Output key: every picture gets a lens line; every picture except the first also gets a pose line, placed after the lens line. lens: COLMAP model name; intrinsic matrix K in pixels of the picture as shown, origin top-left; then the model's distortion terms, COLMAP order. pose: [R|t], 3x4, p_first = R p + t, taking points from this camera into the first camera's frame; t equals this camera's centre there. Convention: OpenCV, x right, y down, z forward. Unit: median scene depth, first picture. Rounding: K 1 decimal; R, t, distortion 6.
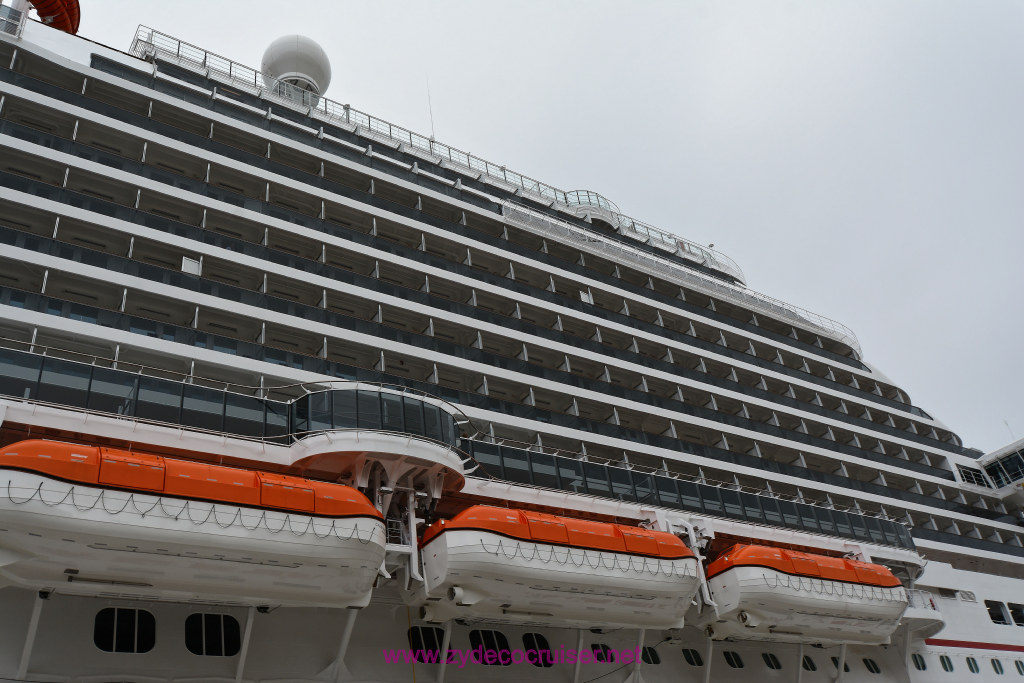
lens RADIAL K [[883.6, 0, 509.3], [0, 883.6, 343.1], [0, 0, 1]] dist [-0.009090, 0.002858]
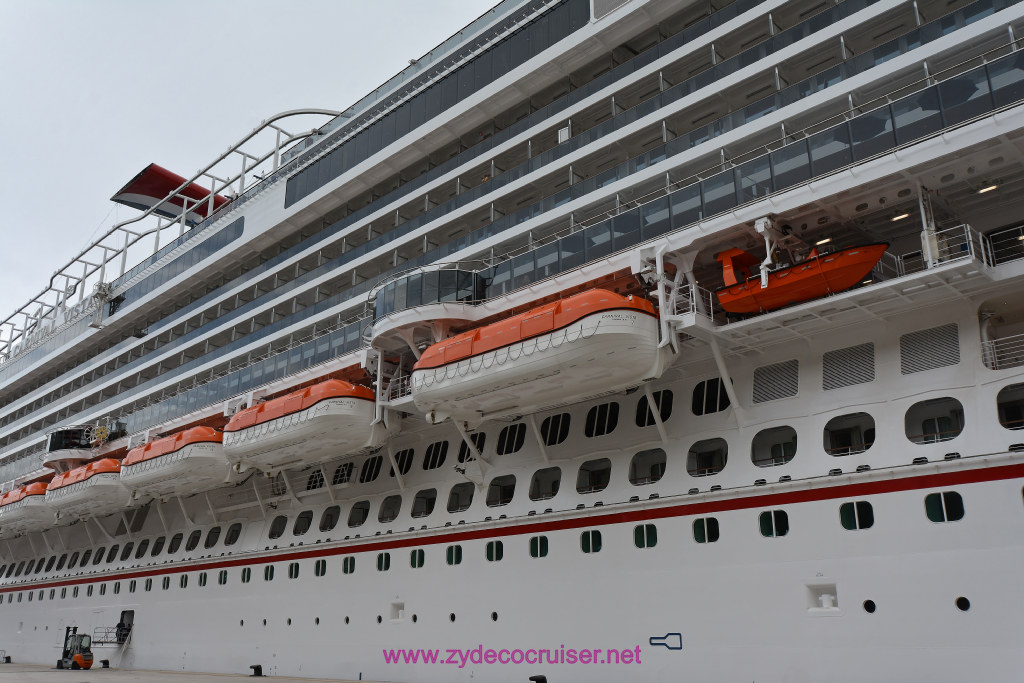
lens RADIAL K [[888.2, 0, 503.4], [0, 888.2, 341.0], [0, 0, 1]] dist [-0.004147, 0.005069]
pose [[0.180611, -0.194623, -0.964107, 0.907085], [0.520859, 0.850421, -0.074099, 0.244858], [0.834317, -0.488781, 0.254967, 0.578091]]
